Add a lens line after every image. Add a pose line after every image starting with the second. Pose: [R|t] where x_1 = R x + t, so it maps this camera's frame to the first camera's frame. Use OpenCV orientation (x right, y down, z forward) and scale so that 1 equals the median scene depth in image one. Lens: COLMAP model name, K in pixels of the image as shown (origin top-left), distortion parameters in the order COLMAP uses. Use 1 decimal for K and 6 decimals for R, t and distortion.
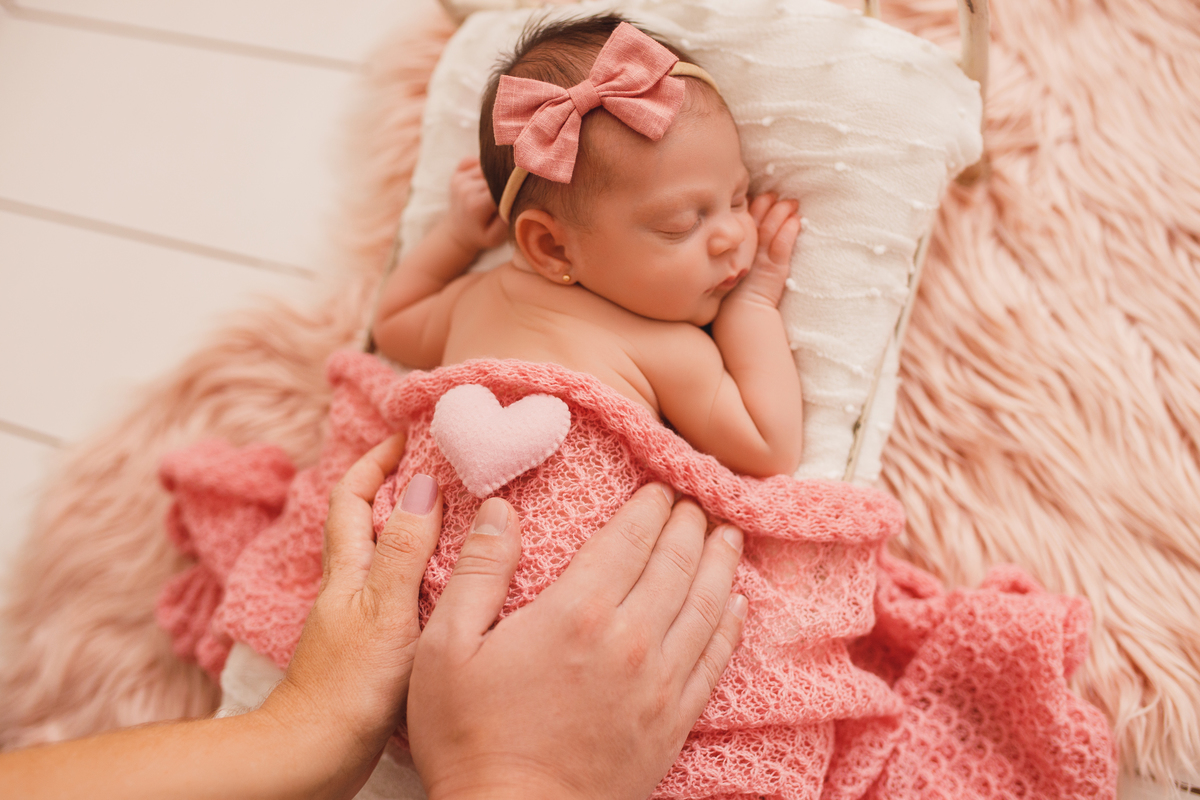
lens RADIAL K [[1291.2, 0, 600.0], [0, 1291.2, 400.0], [0, 0, 1]] dist [0.111840, -0.331110]
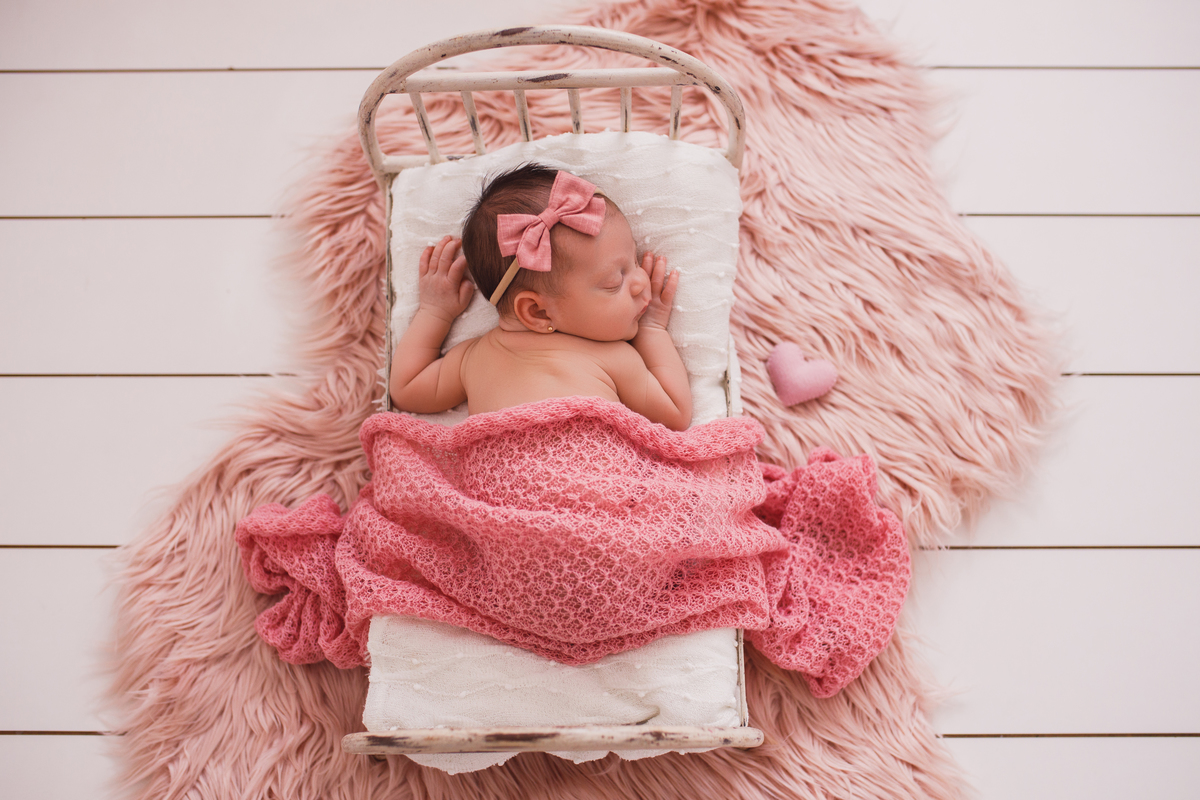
lens RADIAL K [[1206.9, 0, 600.0], [0, 1206.9, 400.0], [0, 0, 1]] dist [-0.072148, 0.025097]
pose [[0.938023, -0.221122, 0.266866, -0.388747], [0.228456, 0.973547, 0.003654, 0.000100], [-0.260614, 0.057540, 0.963727, -0.453666]]
